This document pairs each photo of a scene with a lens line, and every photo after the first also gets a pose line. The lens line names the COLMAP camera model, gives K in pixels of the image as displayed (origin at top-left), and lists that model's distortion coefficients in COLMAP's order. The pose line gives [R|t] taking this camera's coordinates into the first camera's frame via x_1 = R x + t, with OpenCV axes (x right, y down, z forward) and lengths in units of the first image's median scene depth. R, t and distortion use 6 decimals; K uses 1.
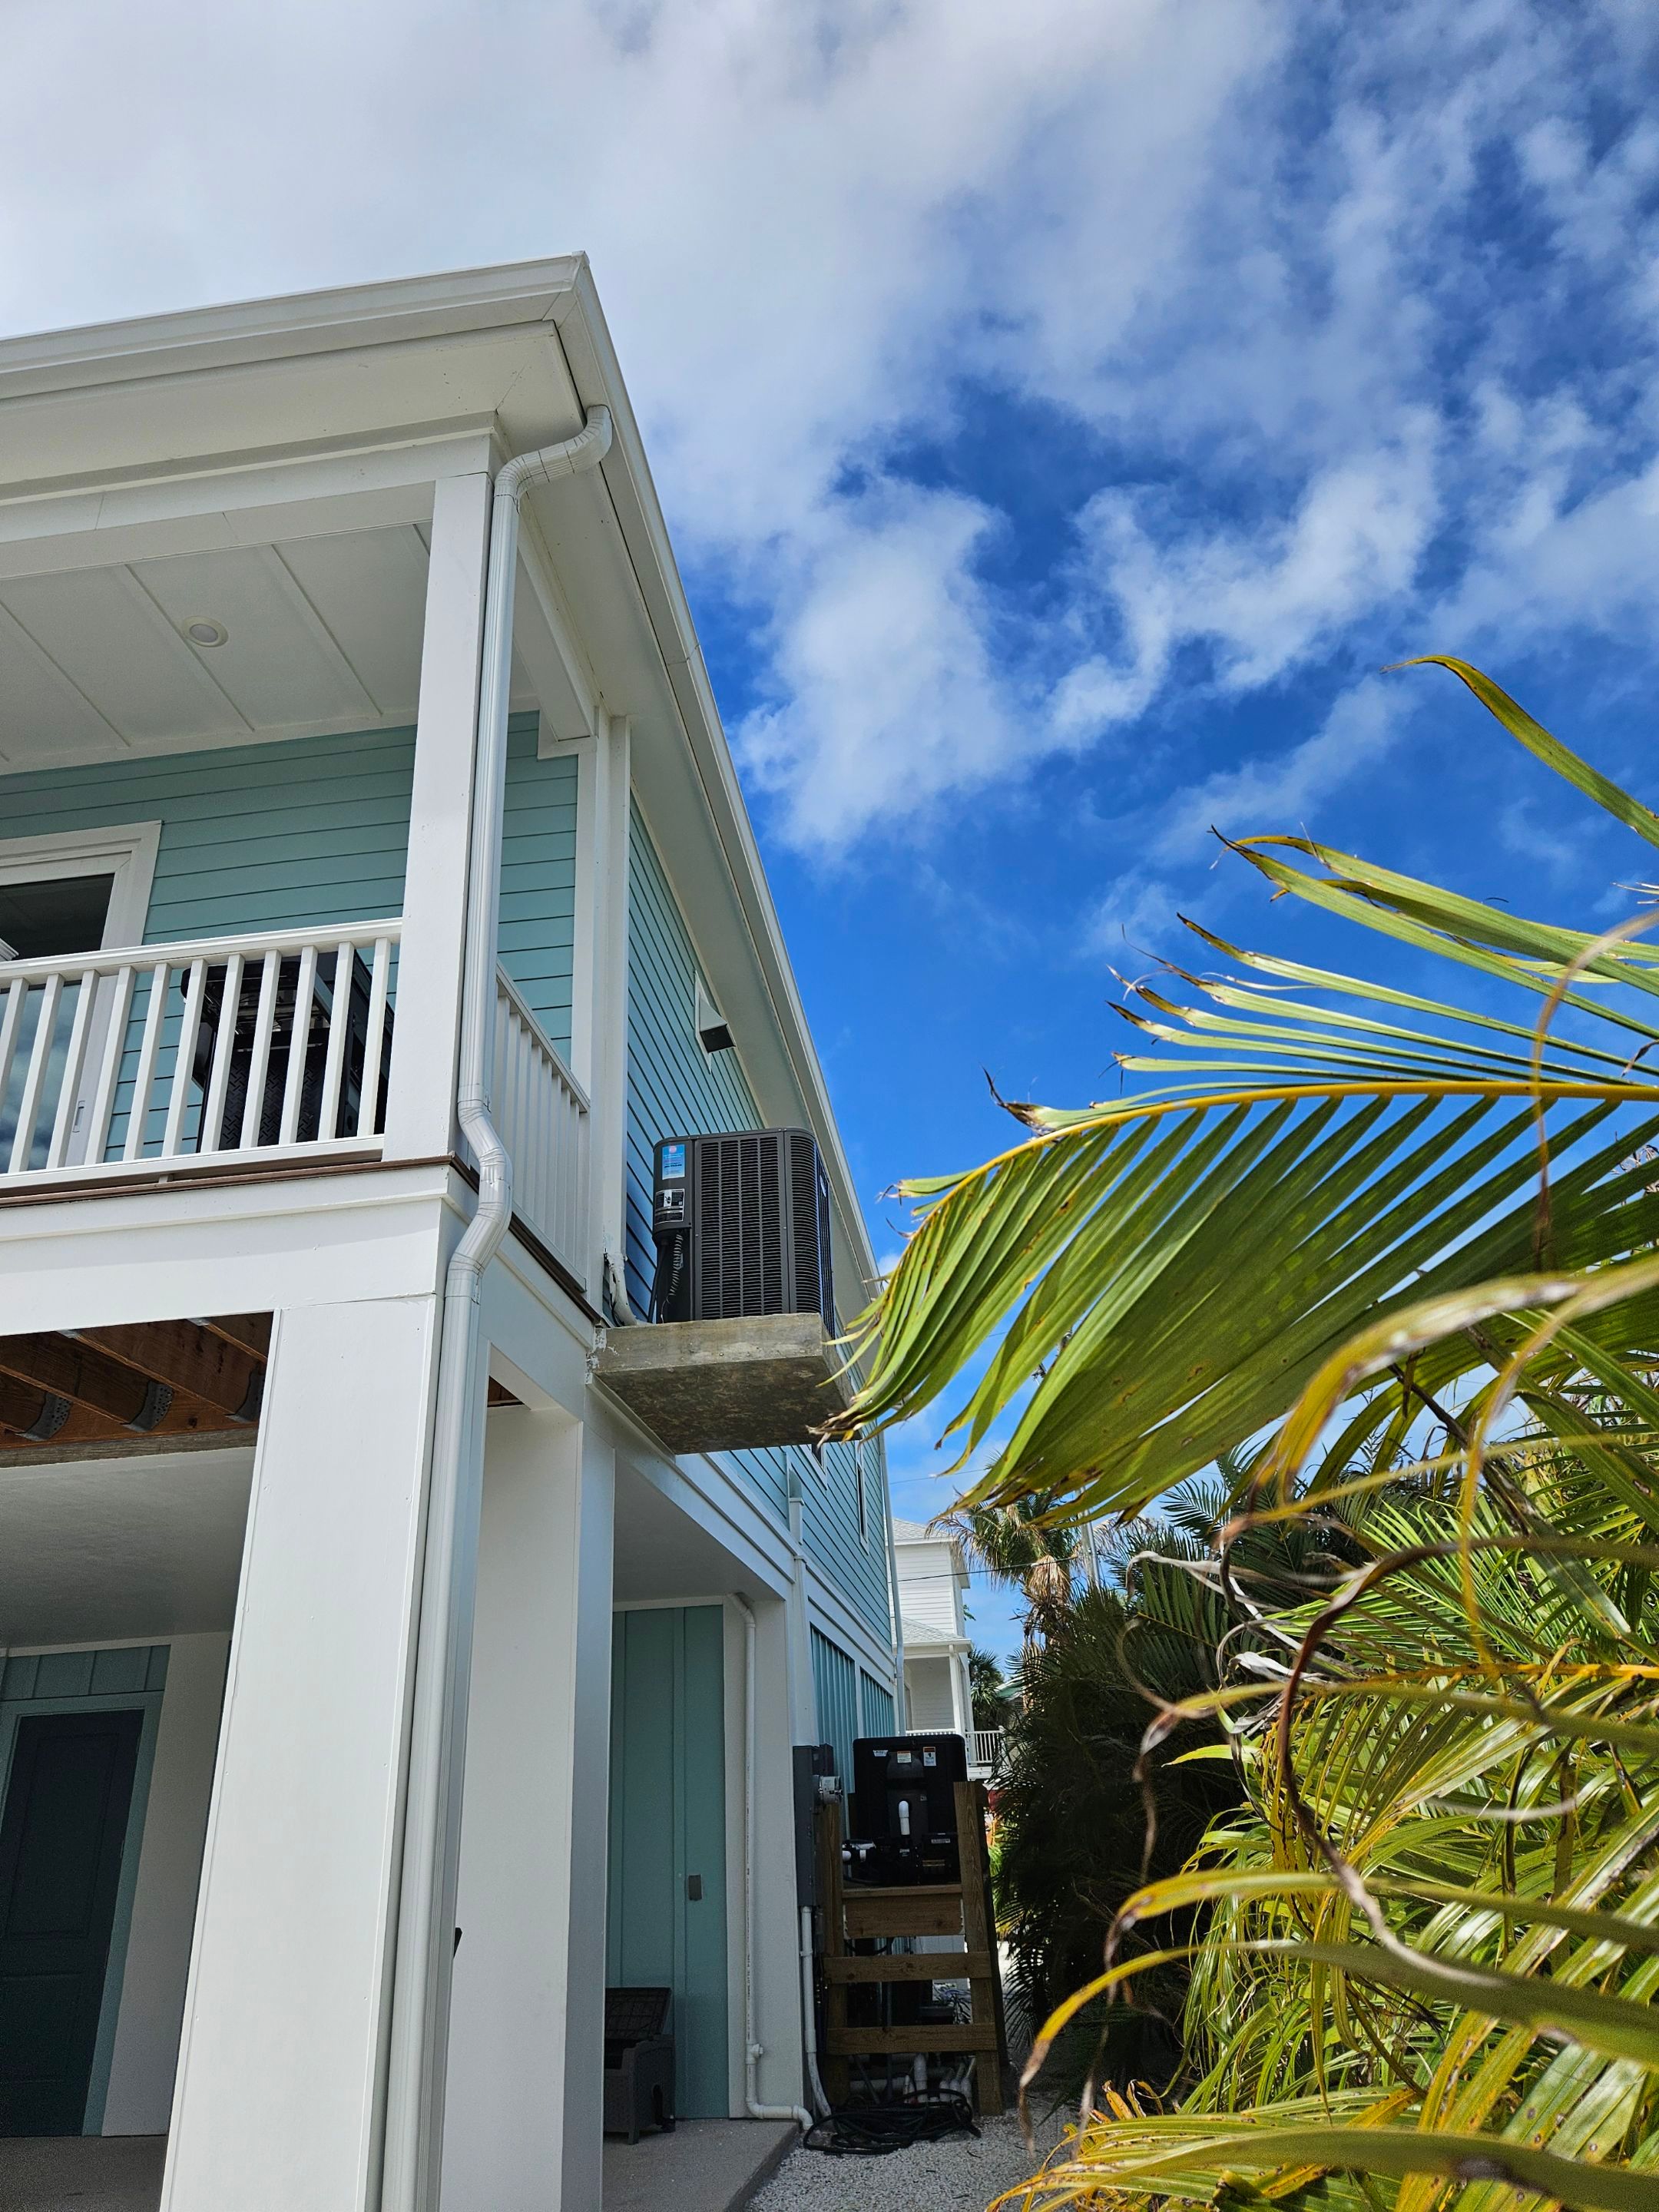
lens RADIAL K [[1486.3, 0, 797.3], [0, 1486.3, 1116.3], [0, 0, 1]] dist [0.059001, -0.044897]
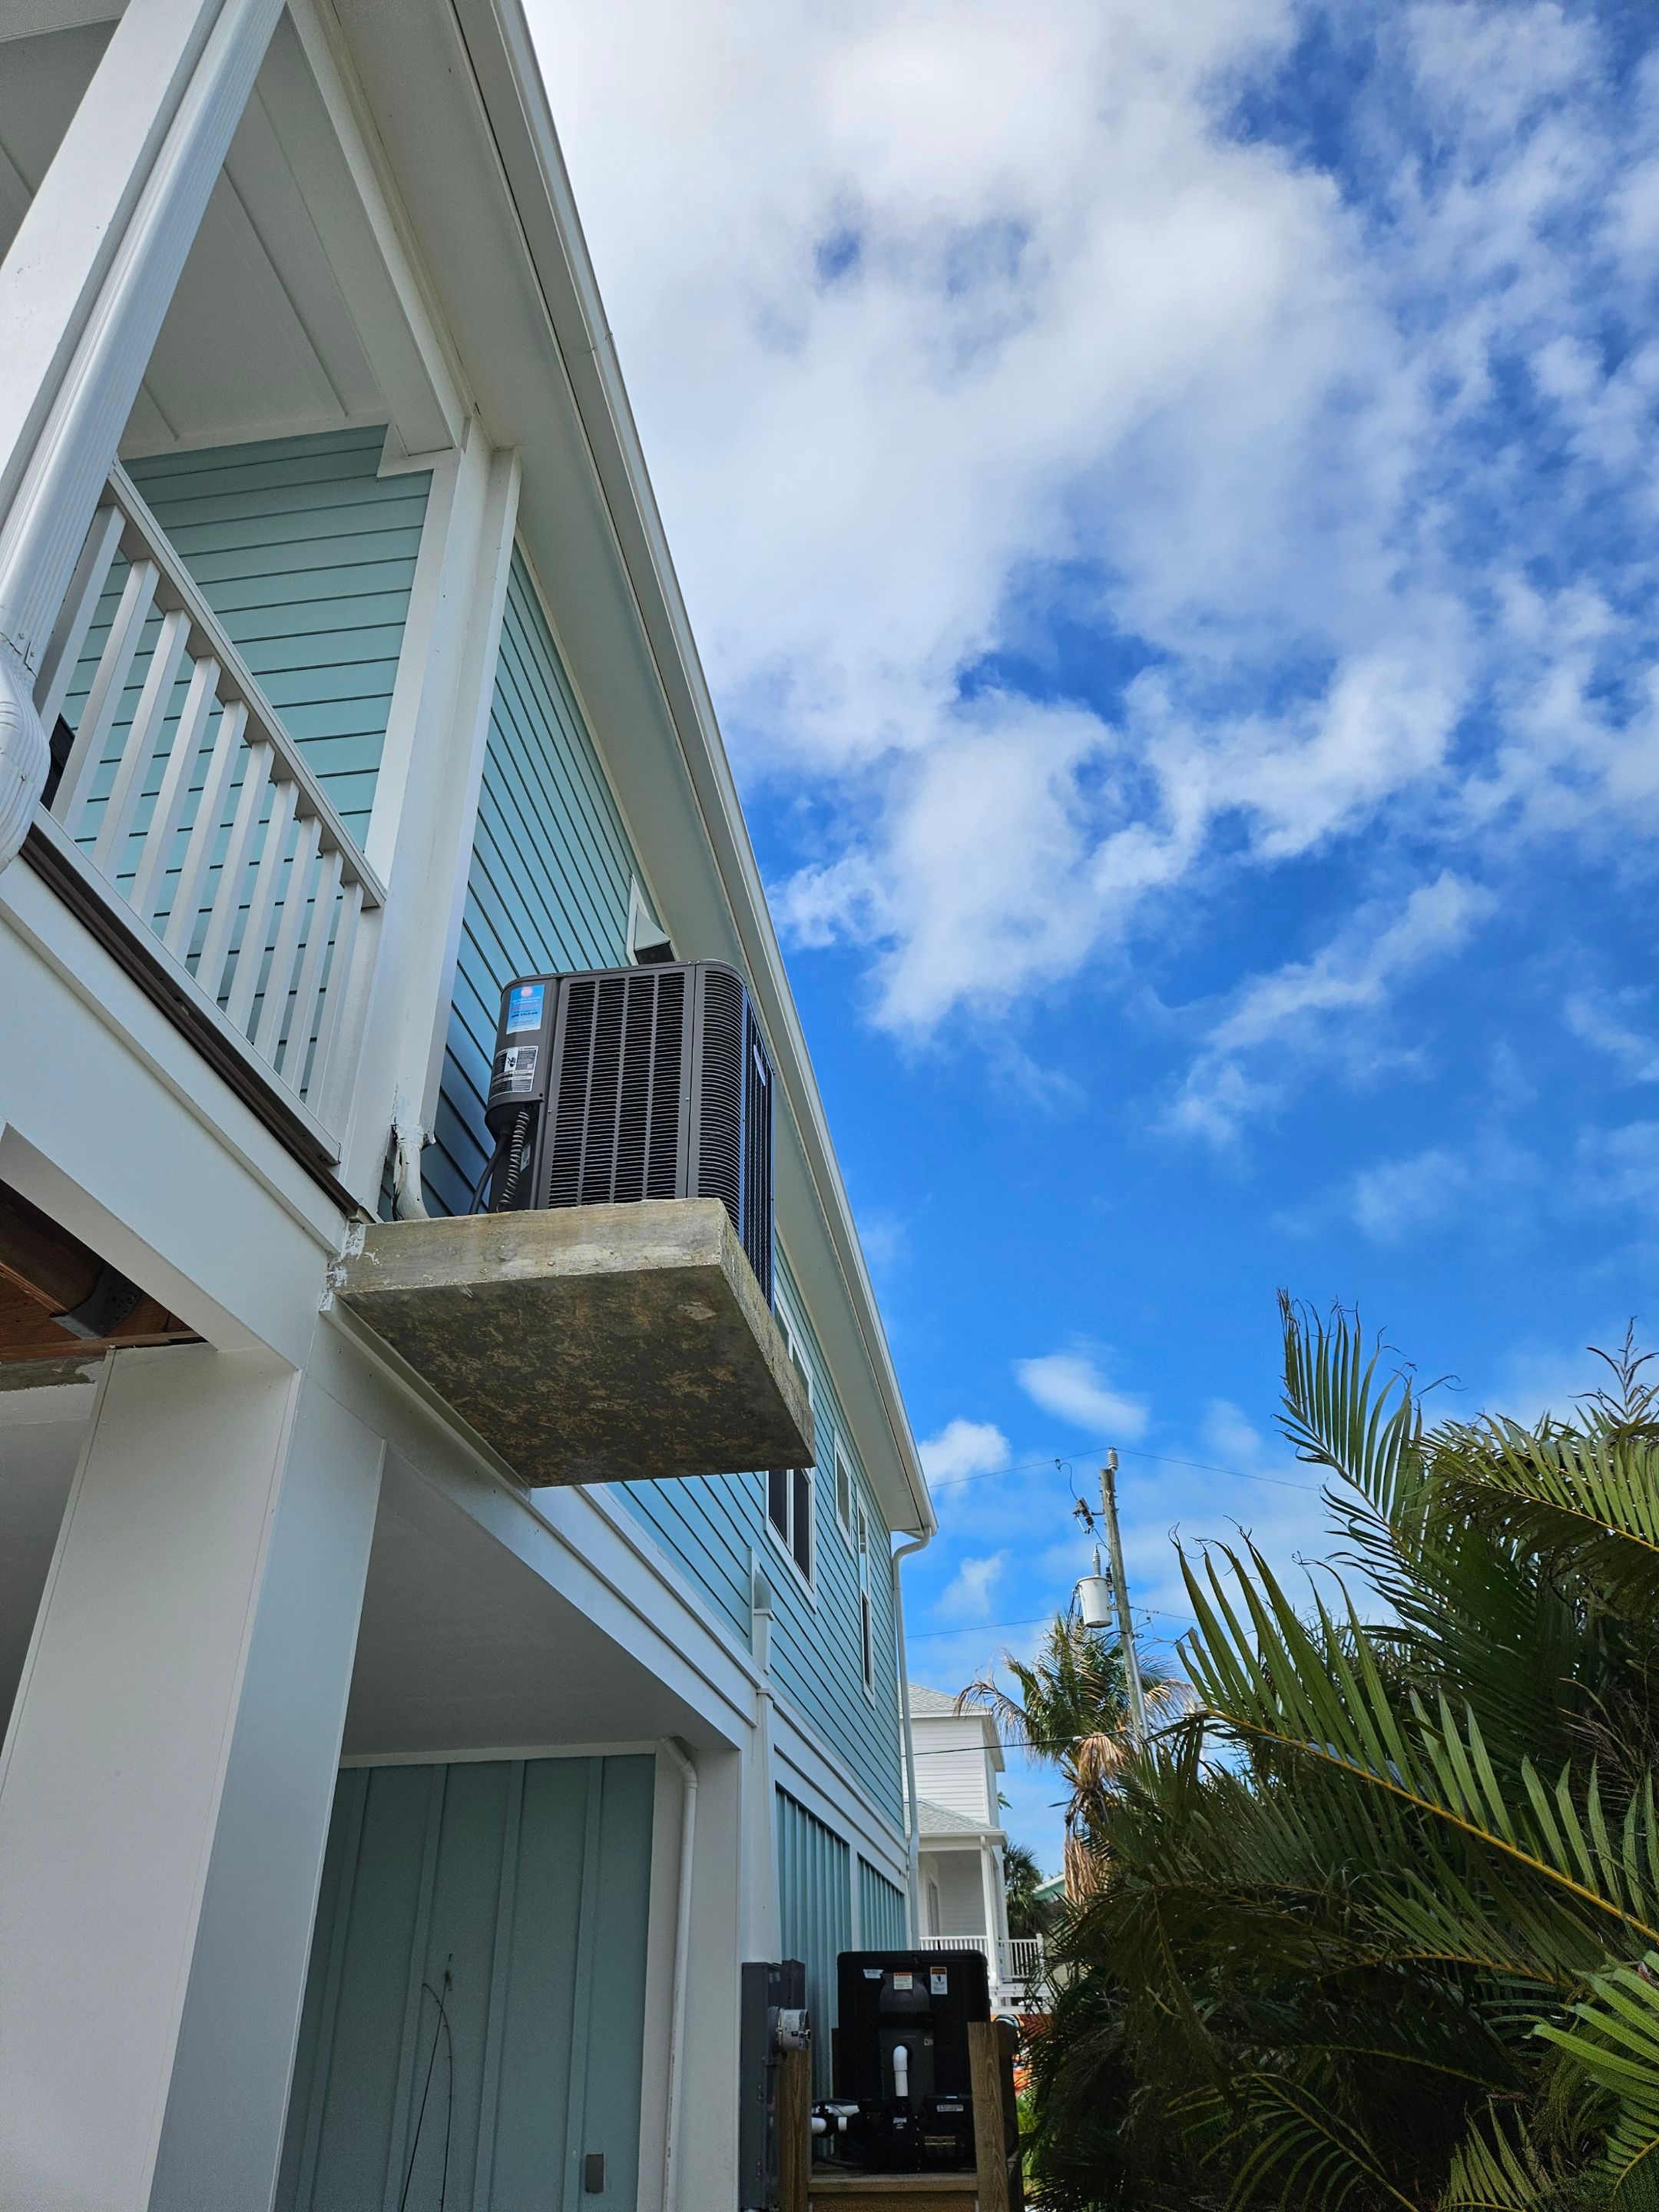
lens RADIAL K [[1486.3, 0, 811.7], [0, 1486.3, 1093.4], [0, 0, 1]] dist [0.059001, -0.044897]
pose [[0.999675, 0.018333, -0.017716, 0.034950], [-0.020305, 0.992759, -0.118396, 0.092671], [0.015417, 0.118717, 0.992808, 0.236405]]
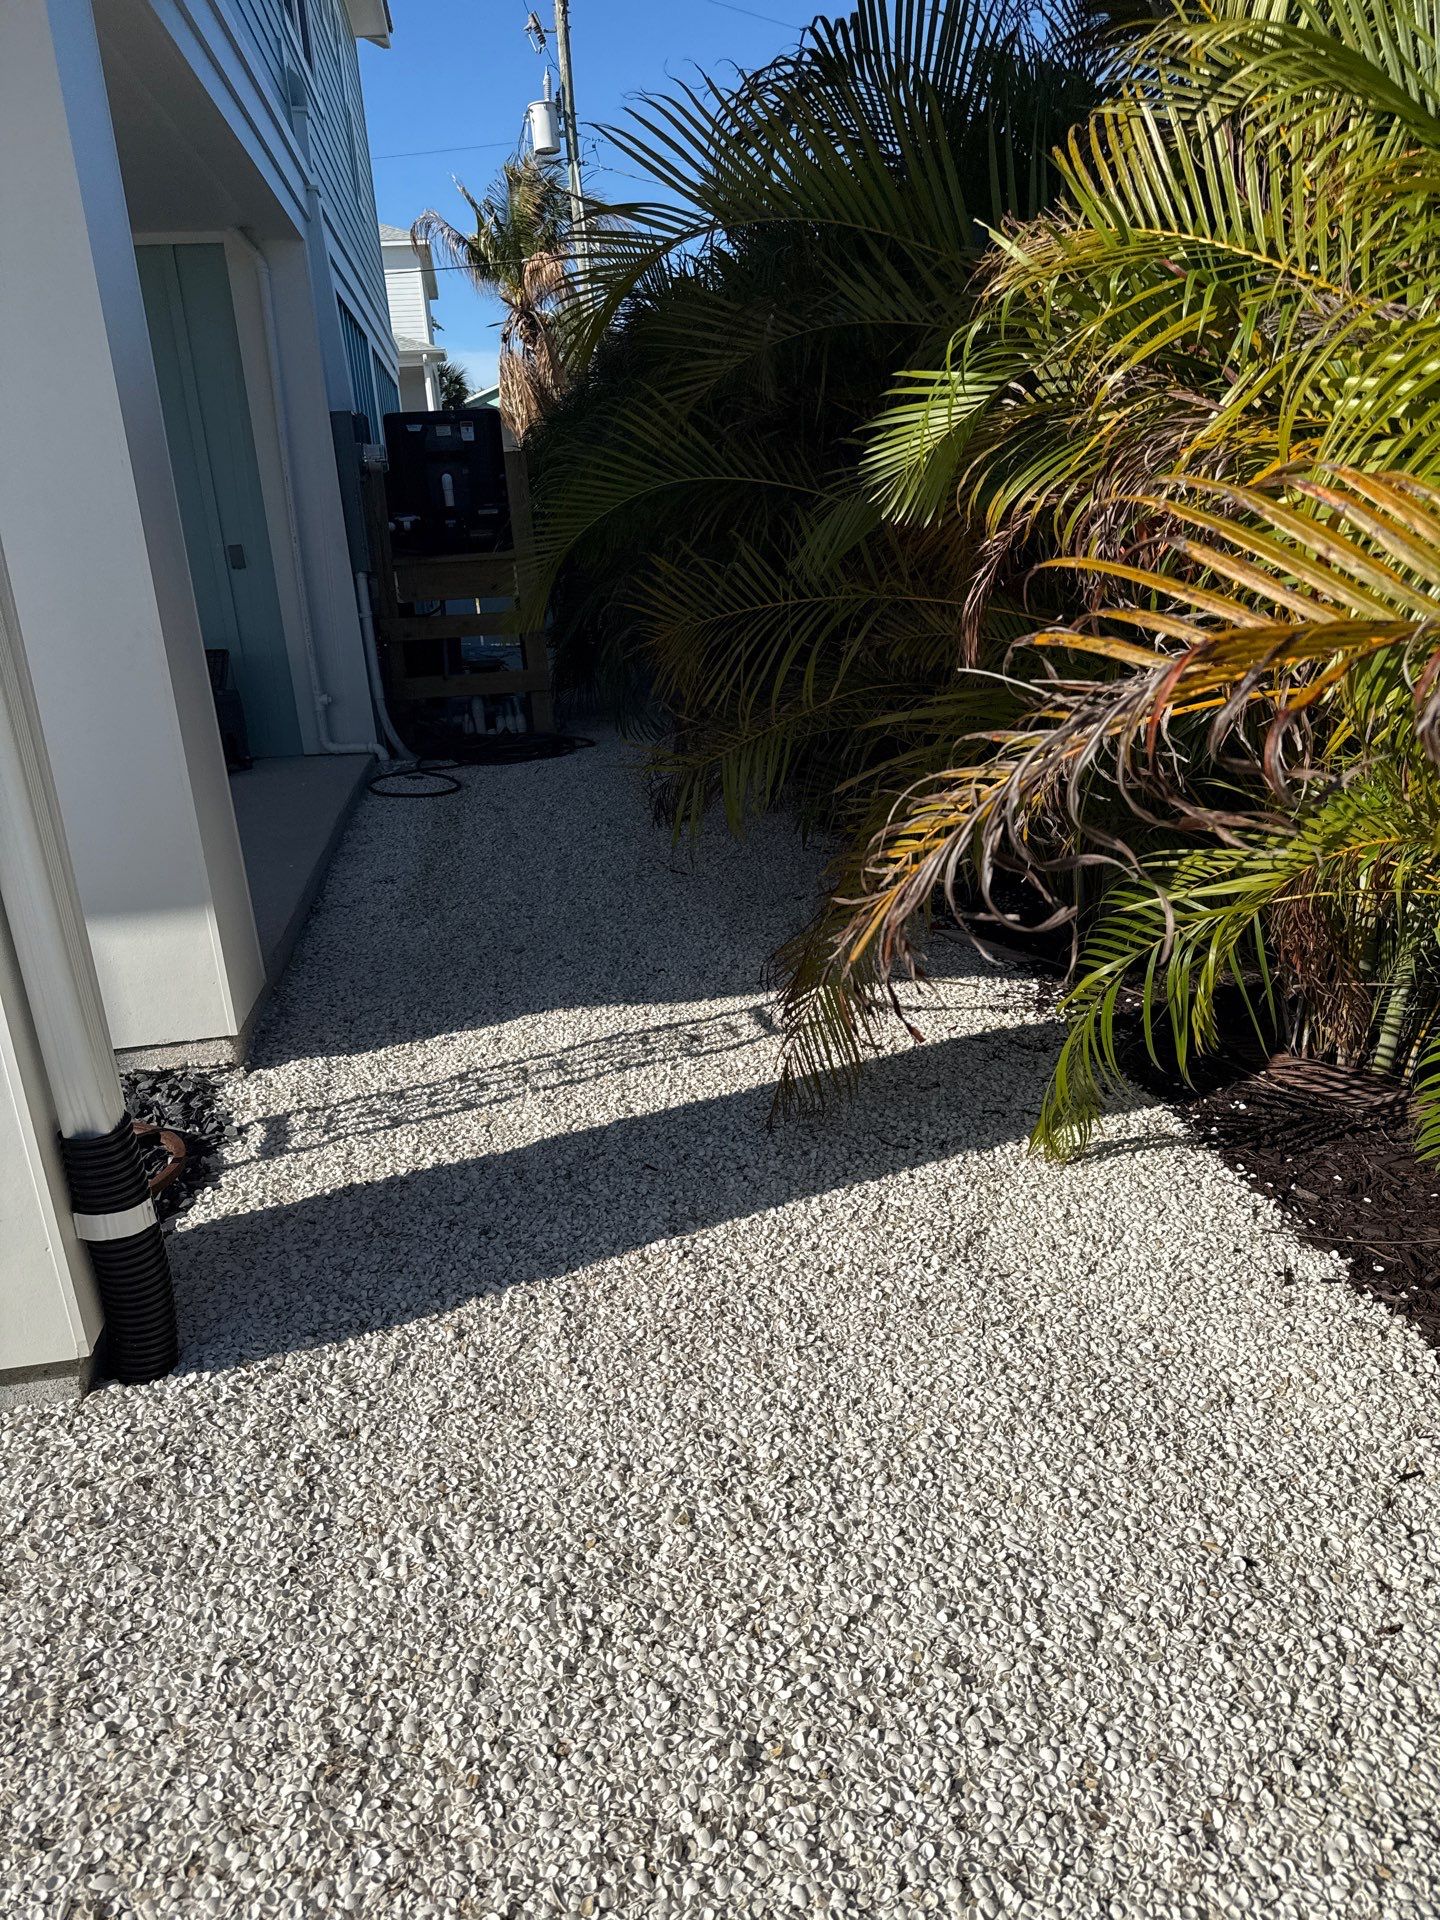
lens RADIAL K [[1337.7, 0, 750.5], [0, 1337.7, 957.9], [0, 0, 1]] dist [0.032610, -0.037878]
pose [[0.945899, -0.114531, 0.303576, -0.046611], [-0.123211, 0.738751, 0.662620, 0.094514], [-0.300158, -0.664175, 0.684672, 0.150355]]
